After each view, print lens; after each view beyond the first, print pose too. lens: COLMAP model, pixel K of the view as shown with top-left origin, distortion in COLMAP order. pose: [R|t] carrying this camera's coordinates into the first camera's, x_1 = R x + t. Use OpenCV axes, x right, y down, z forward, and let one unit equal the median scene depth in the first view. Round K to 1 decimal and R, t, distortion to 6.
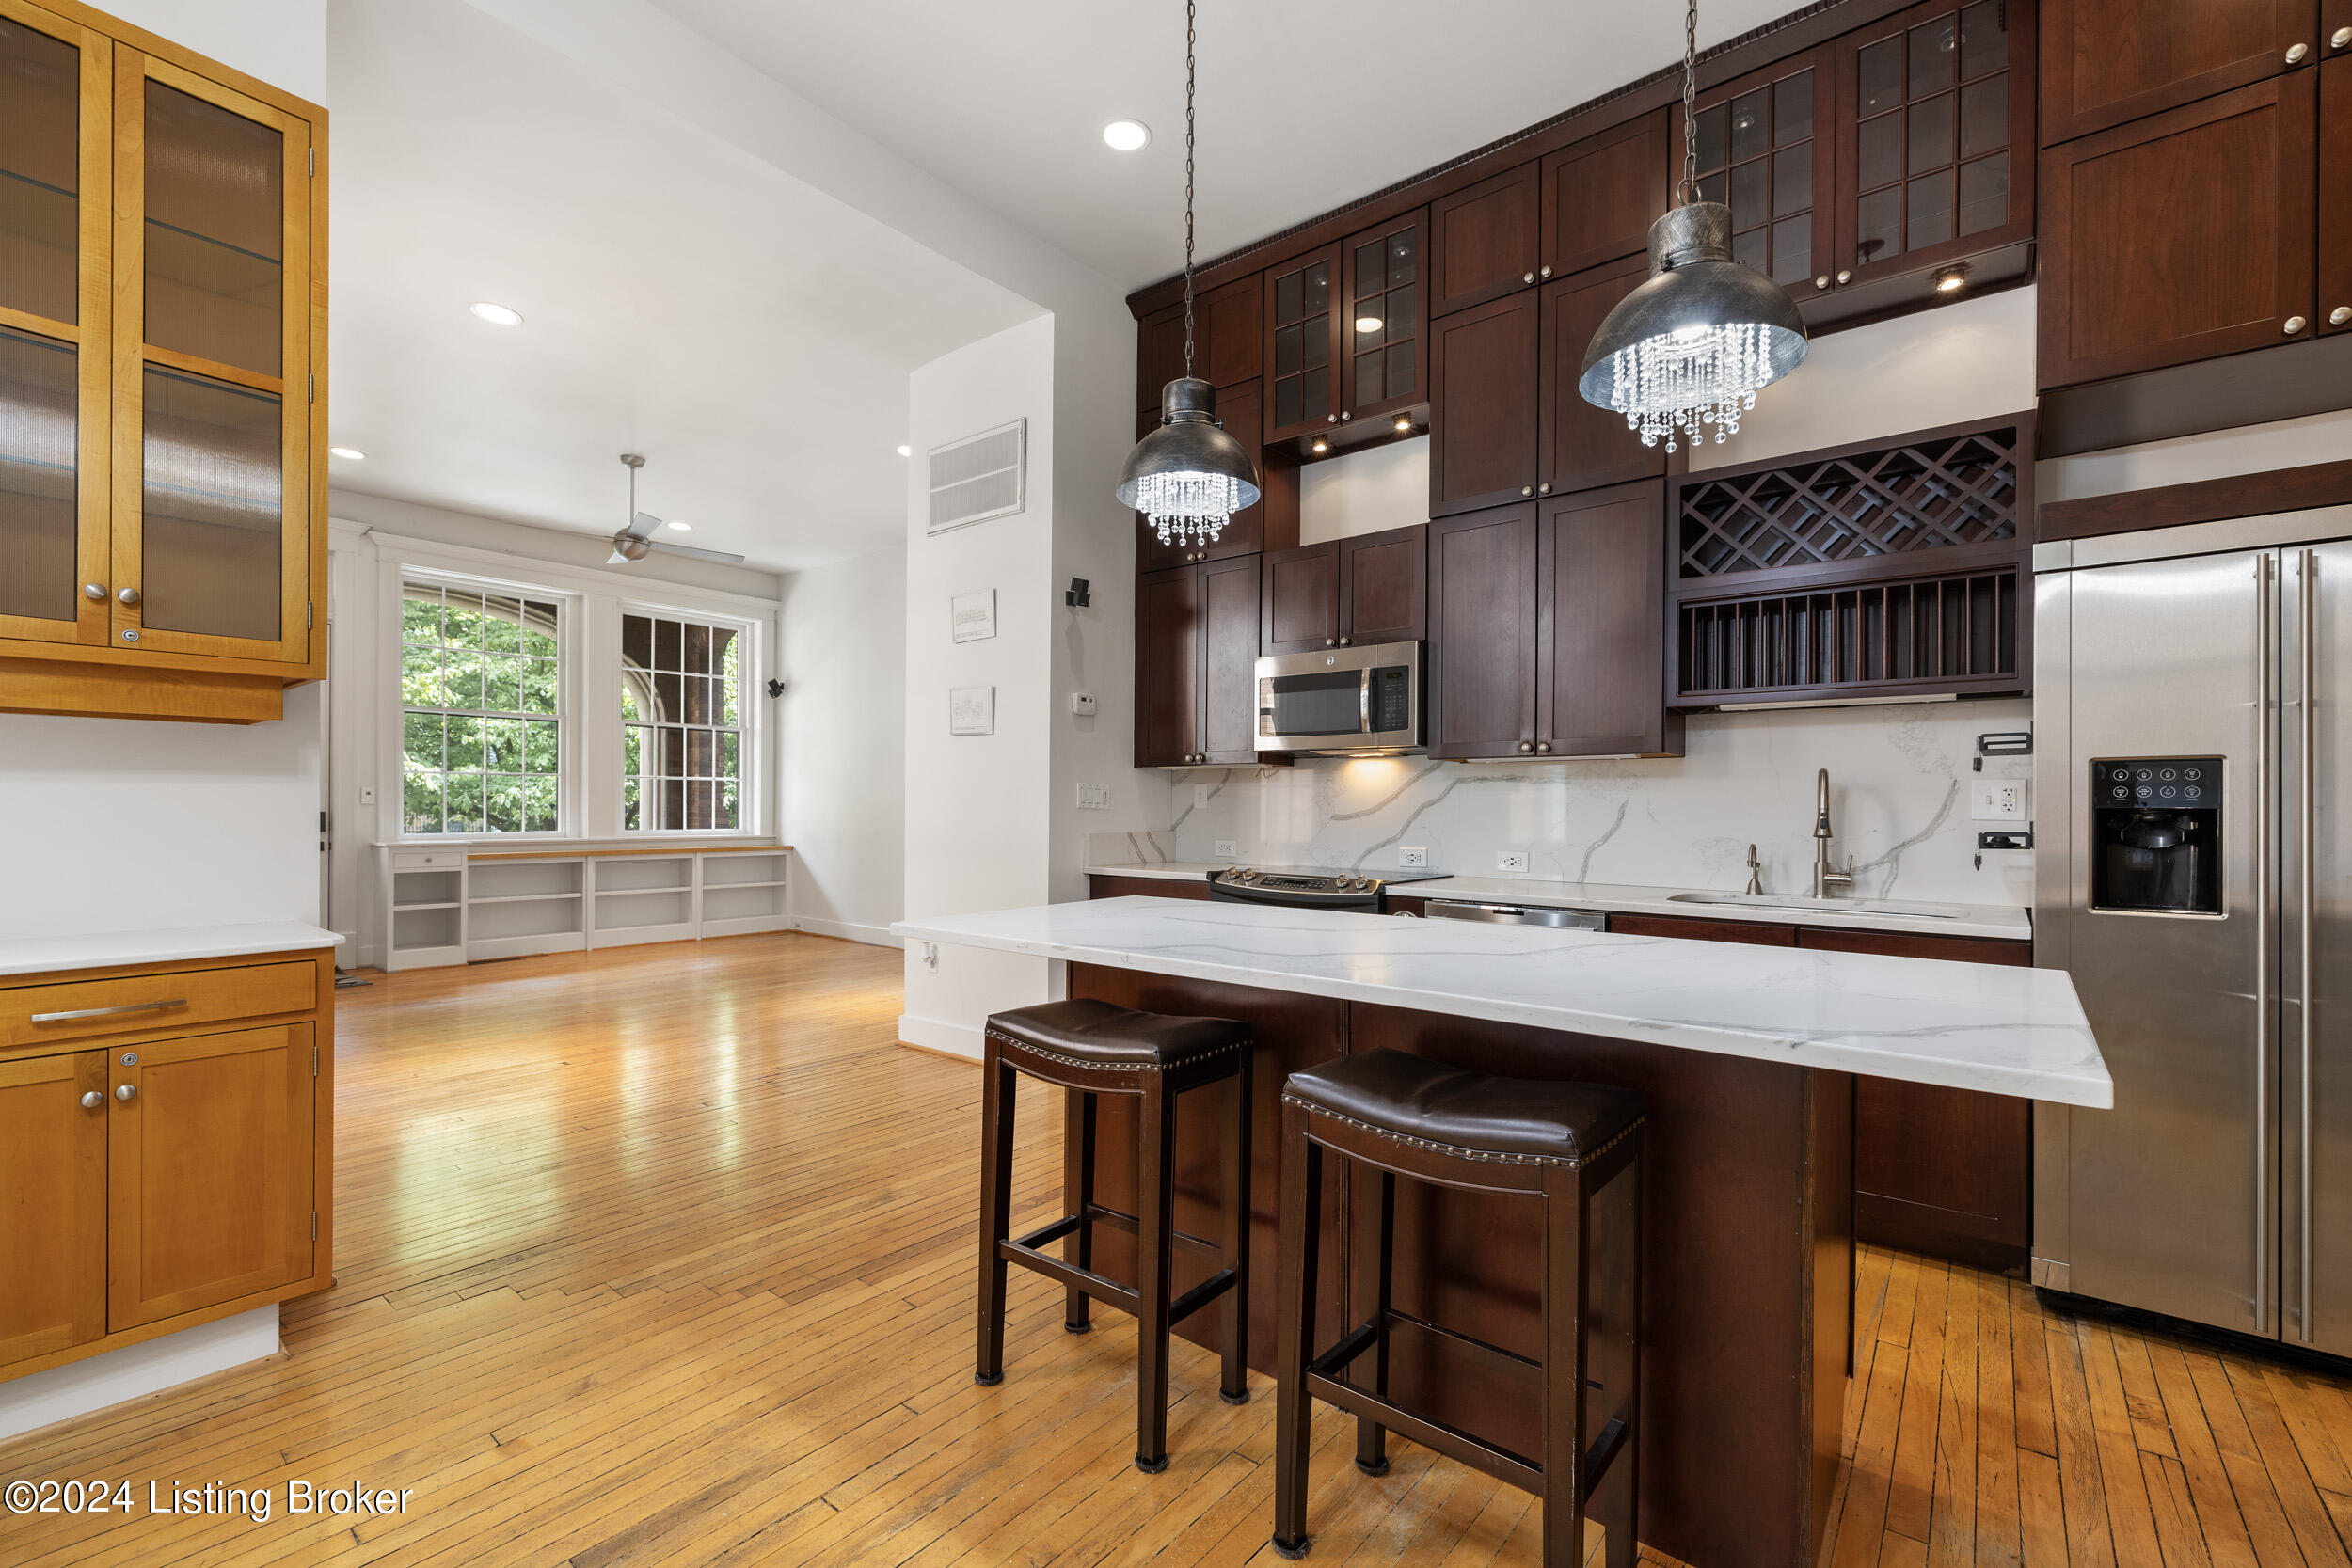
lens RADIAL K [[995.3, 0, 1173.9], [0, 995.3, 807.6], [0, 0, 1]] dist [0.002704, 0.000115]
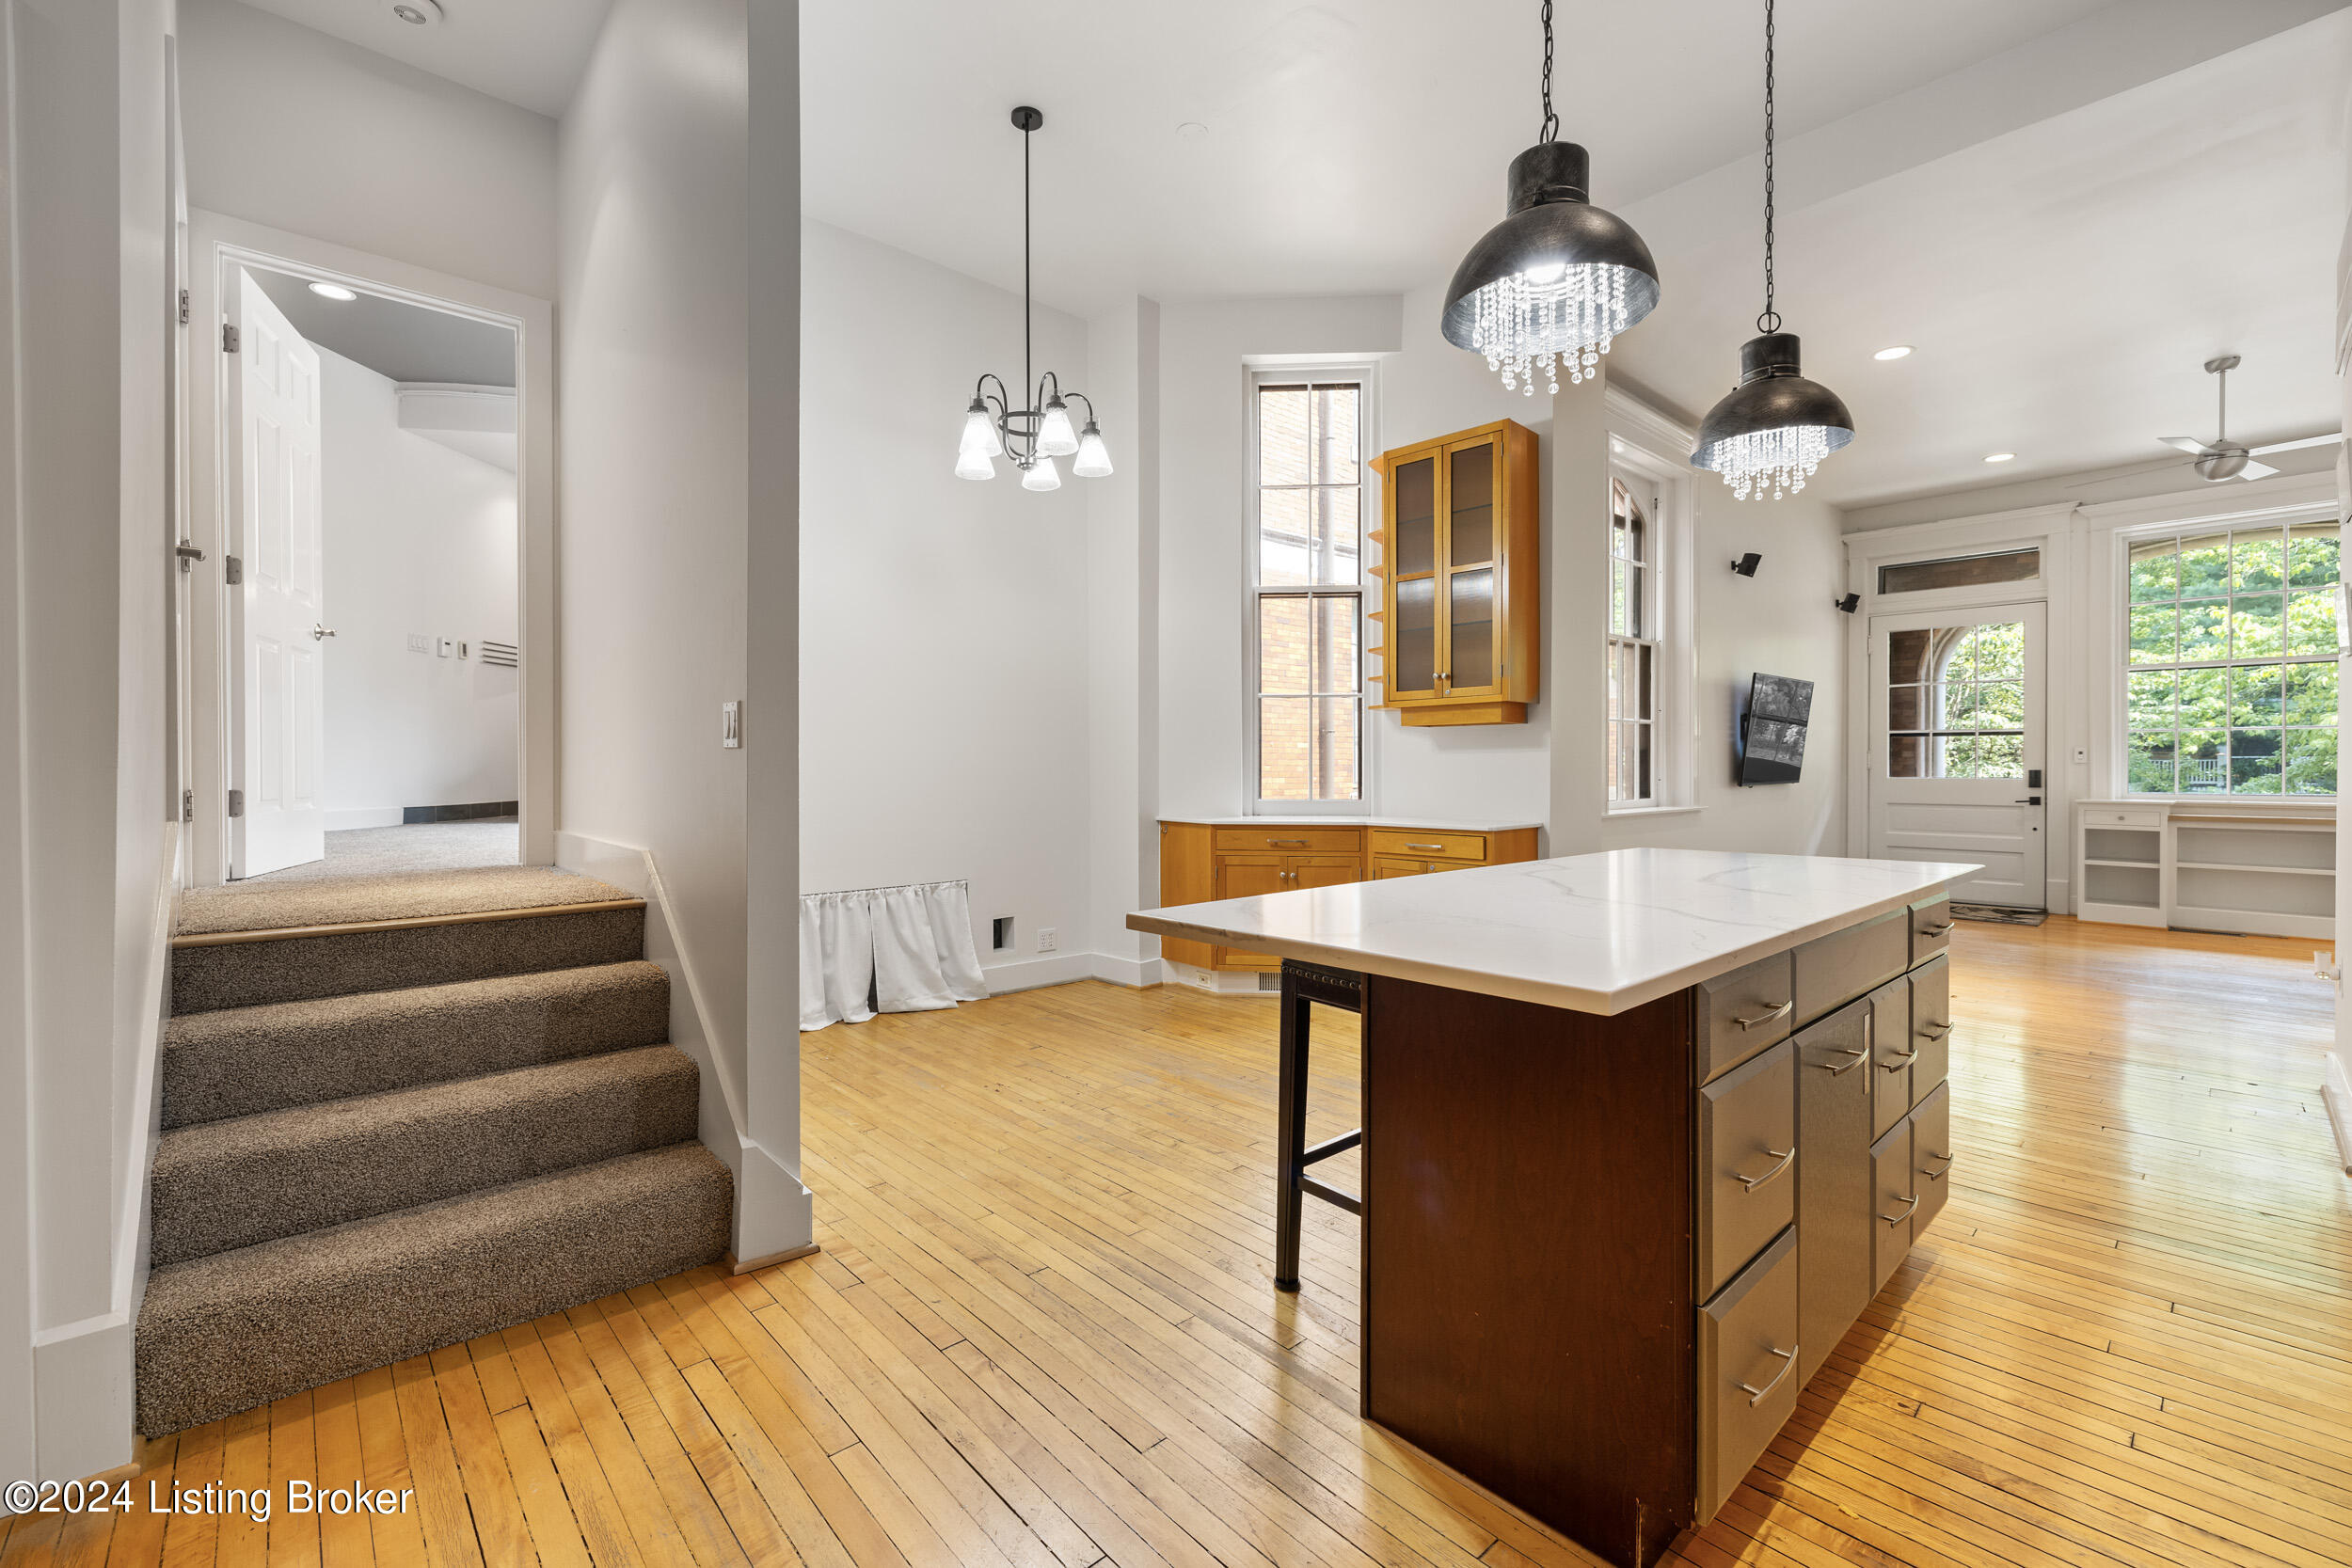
lens RADIAL K [[995.3, 0, 1188.3], [0, 995.3, 768.6], [0, 0, 1]] dist [0.002704, 0.000115]
pose [[-0.131575, -0.000840, -0.991306, 0.653859], [0.000061, 1.000000, -0.000856, 0.005959], [0.991306, -0.000173, -0.131574, 0.331206]]
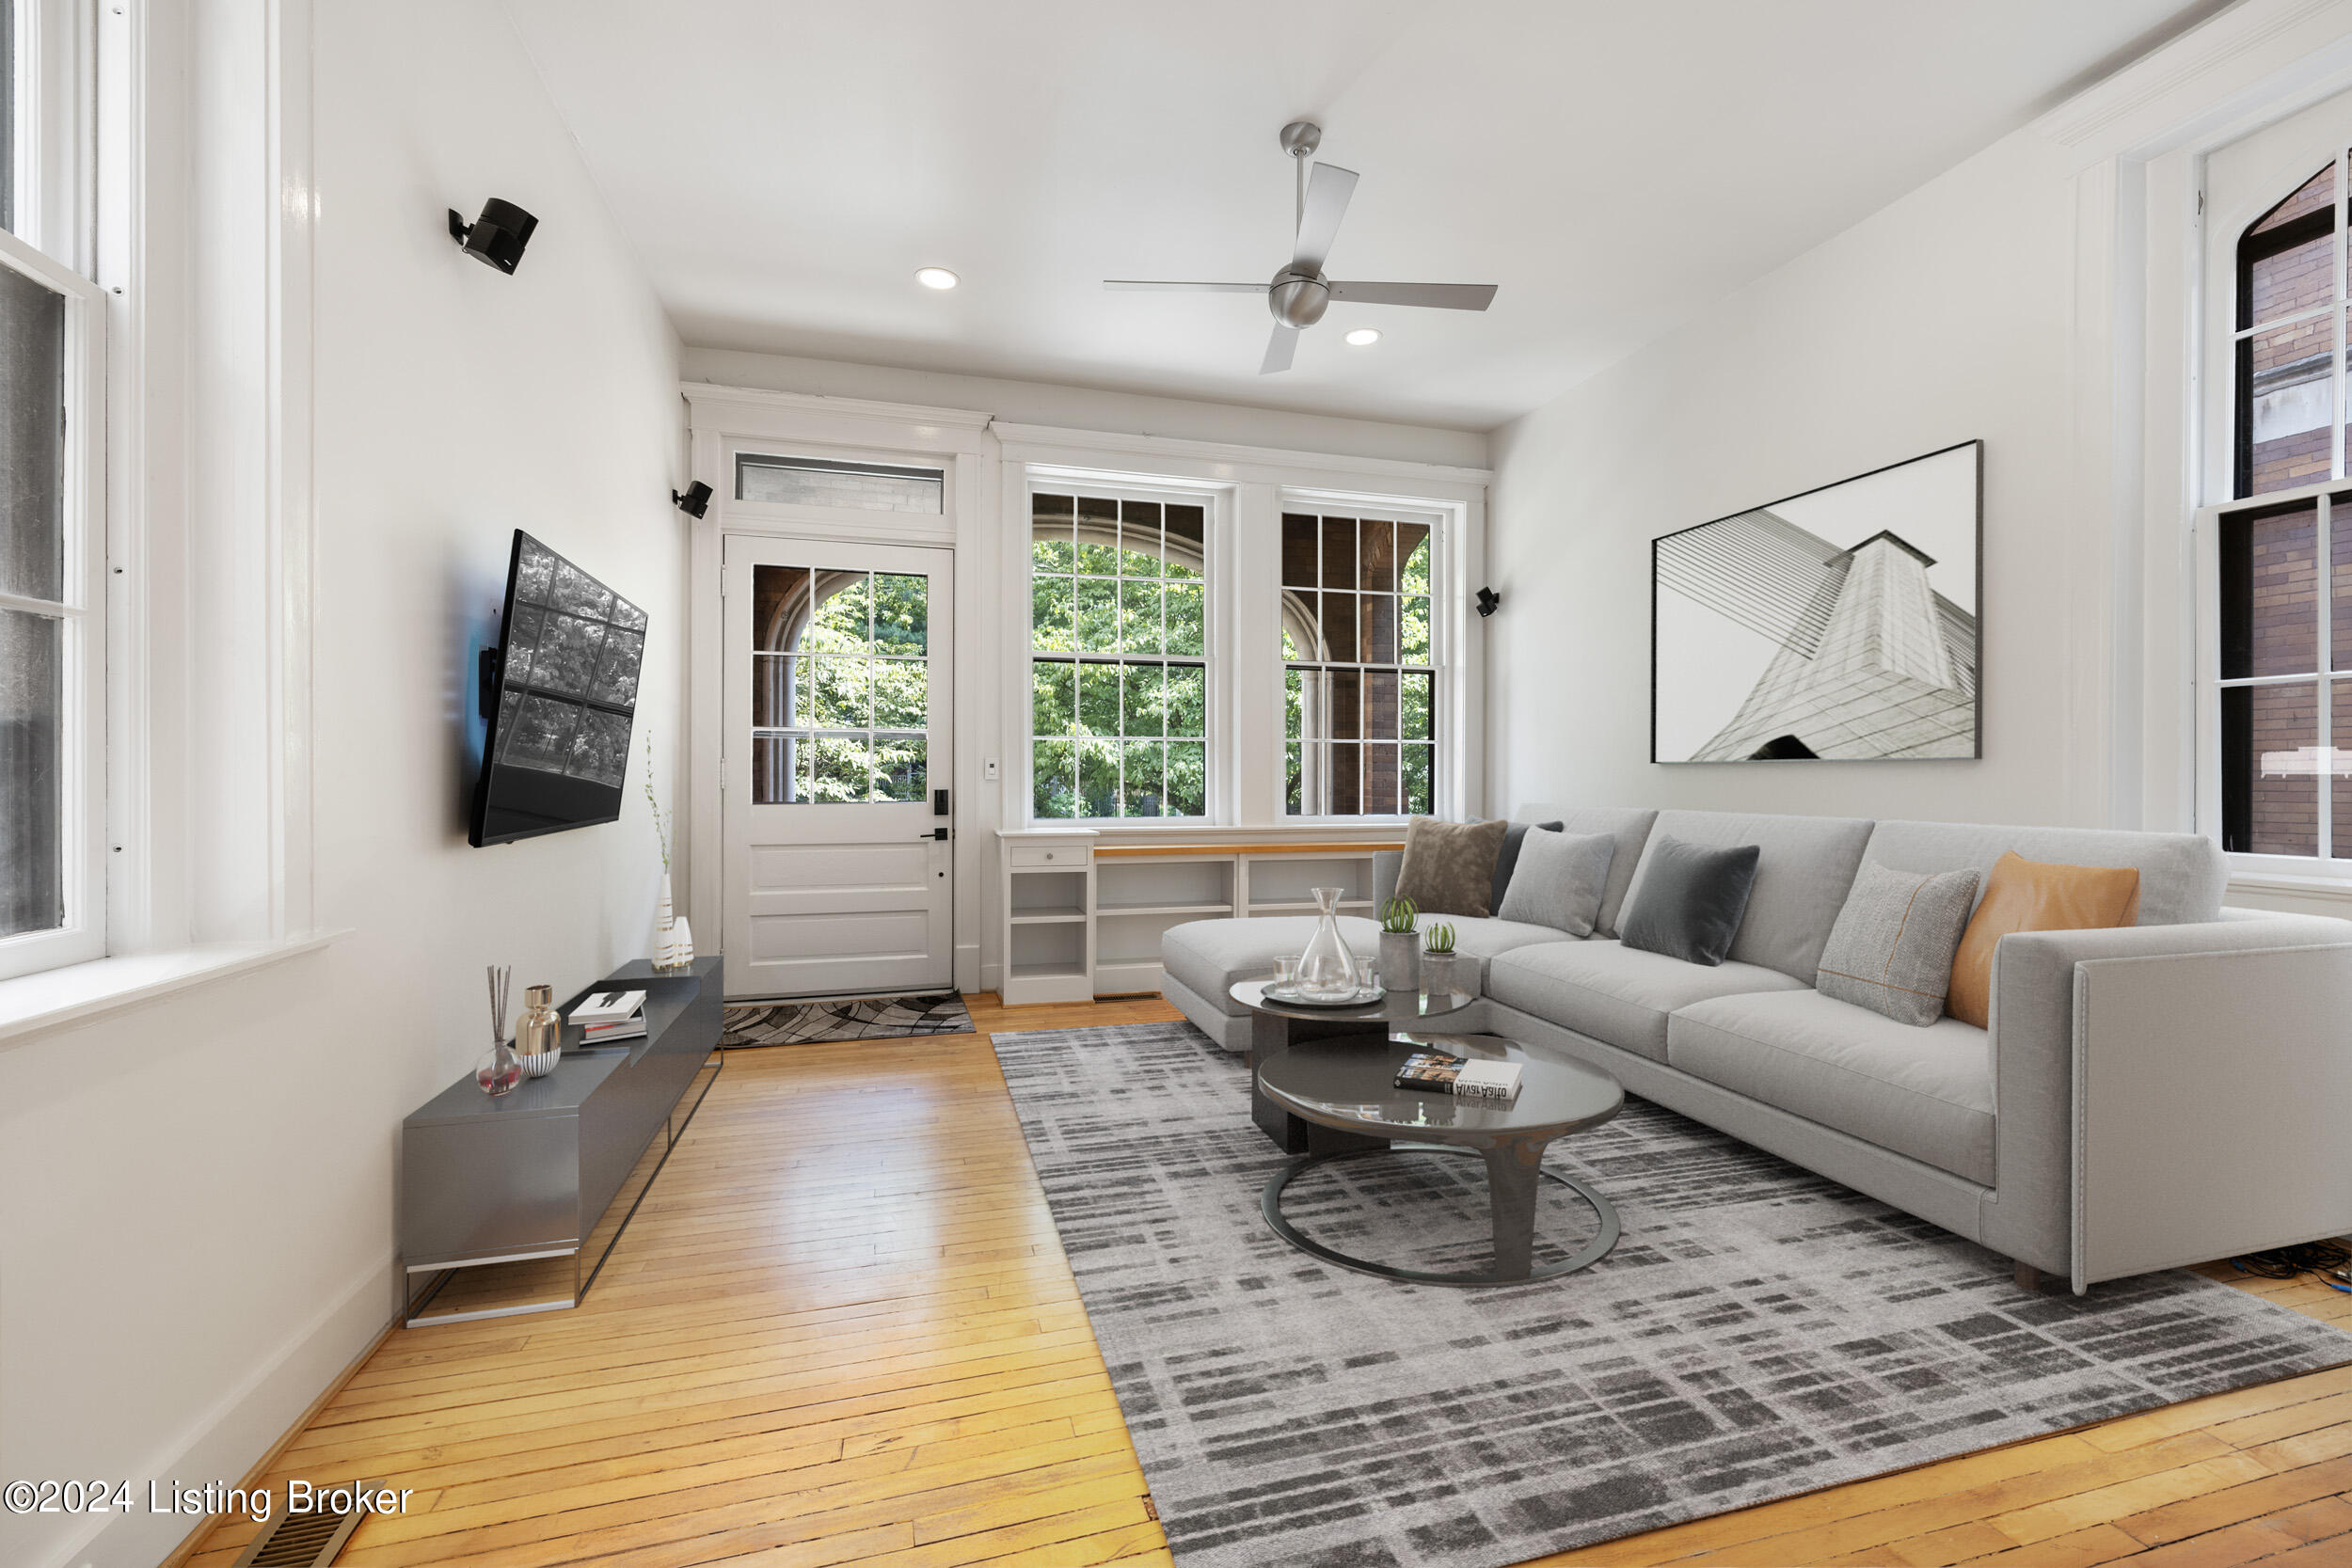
lens RADIAL K [[995.3, 0, 1167.9], [0, 995.3, 783.3], [0, 0, 1]] dist [0.002704, 0.000115]
pose [[0.815109, 0.000084, -0.579307, -0.435006], [0.001539, 0.999996, 0.002311, -0.004028], [0.579305, -0.002776, 0.815106, 0.779476]]
